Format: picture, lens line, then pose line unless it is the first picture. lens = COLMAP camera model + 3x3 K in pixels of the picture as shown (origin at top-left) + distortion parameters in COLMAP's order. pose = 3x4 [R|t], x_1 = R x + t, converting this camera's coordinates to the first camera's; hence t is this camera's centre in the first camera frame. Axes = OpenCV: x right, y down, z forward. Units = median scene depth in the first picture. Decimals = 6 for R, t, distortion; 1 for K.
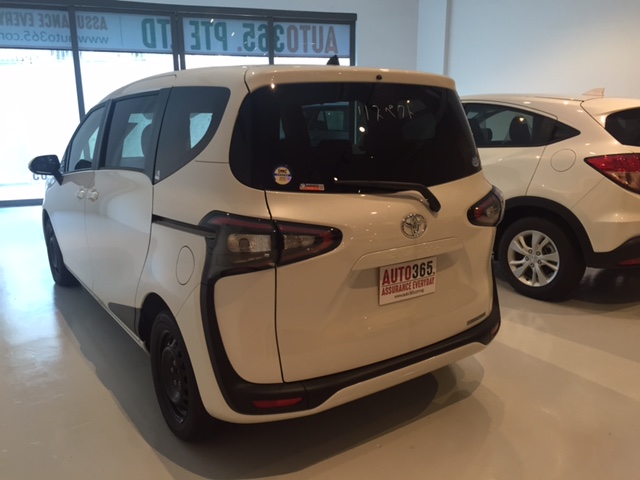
lens RADIAL K [[549.0, 0, 316.9], [0, 549.0, 241.7], [0, 0, 1]] dist [0.065431, -0.096579]
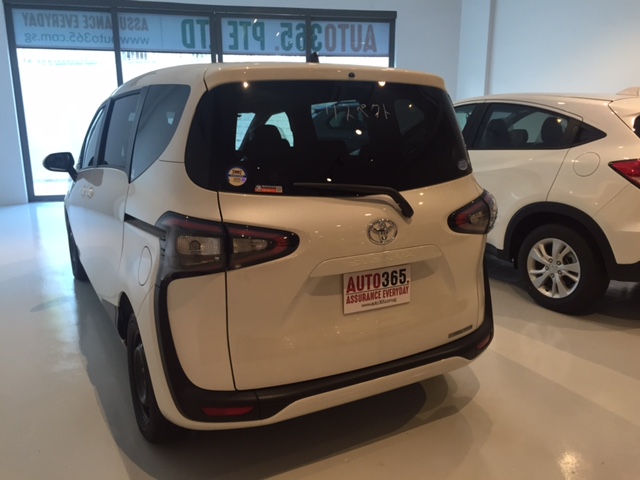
lens RADIAL K [[549.0, 0, 315.5], [0, 549.0, 241.9], [0, 0, 1]] dist [0.065431, -0.096579]
pose [[0.994747, 0.027433, -0.098624, 0.081089], [-0.027373, 0.999623, 0.001958, -0.005283], [0.098641, 0.000752, 0.995123, 0.023627]]
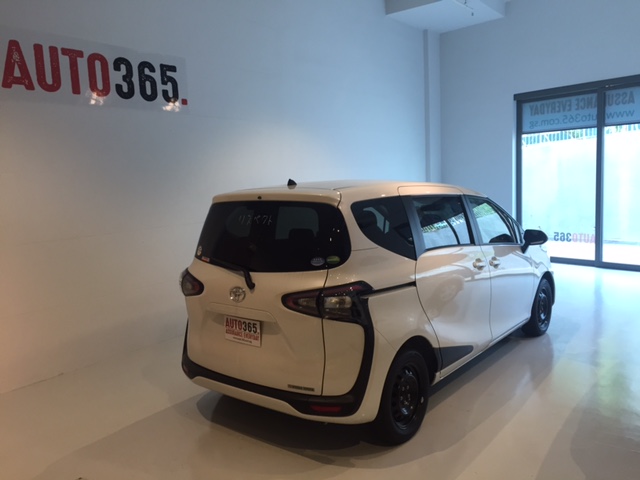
lens RADIAL K [[539.4, 0, 318.7], [0, 539.4, 241.5], [0, 0, 1]] dist [0.031025, -0.043218]
pose [[0.282869, 0.104016, -0.953502, 0.861458], [-0.182922, 0.981707, 0.052827, -0.153010], [0.941554, 0.159474, 0.296721, 0.387251]]
